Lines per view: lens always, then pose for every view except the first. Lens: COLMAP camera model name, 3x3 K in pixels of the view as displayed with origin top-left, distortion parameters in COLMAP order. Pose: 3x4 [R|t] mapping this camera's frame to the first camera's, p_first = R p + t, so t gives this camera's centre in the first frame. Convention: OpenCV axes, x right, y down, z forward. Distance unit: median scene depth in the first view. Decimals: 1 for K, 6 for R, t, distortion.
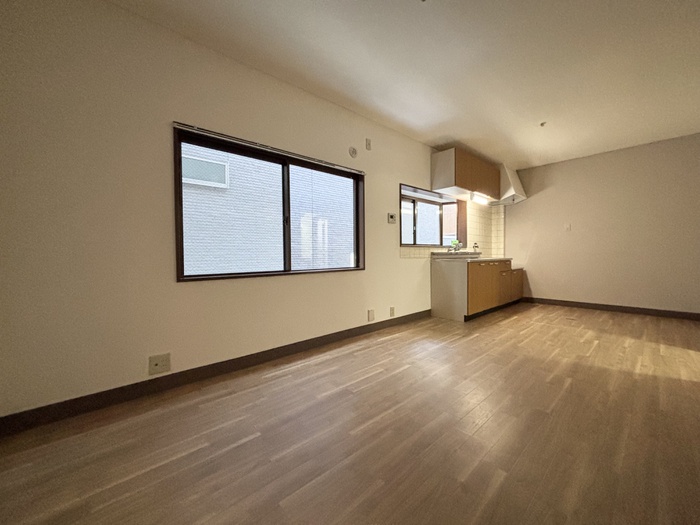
lens RADIAL K [[281.7, 0, 349.5], [0, 281.7, 262.7], [0, 0, 1]] dist [-0.001253, 0.000610]
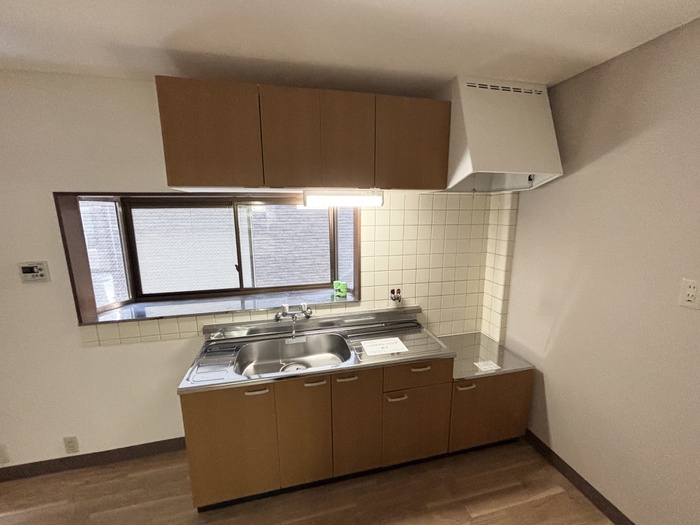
lens RADIAL K [[281.7, 0, 350.2], [0, 281.7, 264.2], [0, 0, 1]] dist [-0.001253, 0.000610]
pose [[0.873064, 0.084937, -0.480152, 0.863773], [-0.011946, 0.988142, 0.153077, -0.257104], [0.487460, -0.127910, 0.863726, 0.867714]]
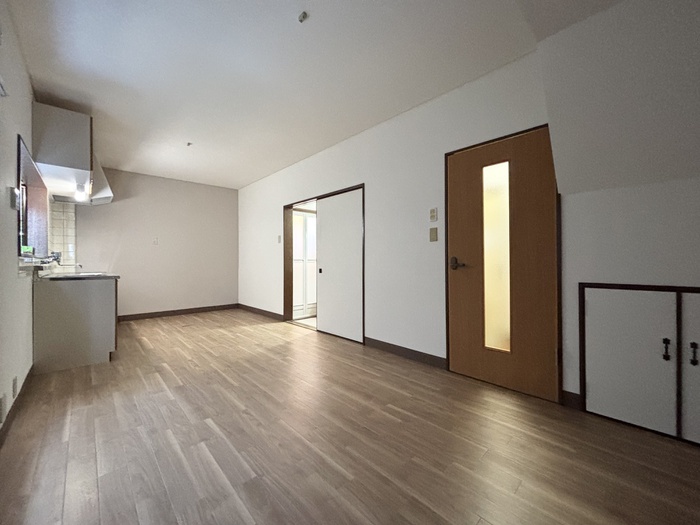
lens RADIAL K [[281.7, 0, 349.9], [0, 281.7, 261.7], [0, 0, 1]] dist [-0.001253, 0.000610]
pose [[-0.017066, 0.005868, 0.999837, -0.374797], [0.037162, 0.999296, -0.005231, -0.024326], [-0.999164, 0.037067, -0.017272, 0.431574]]
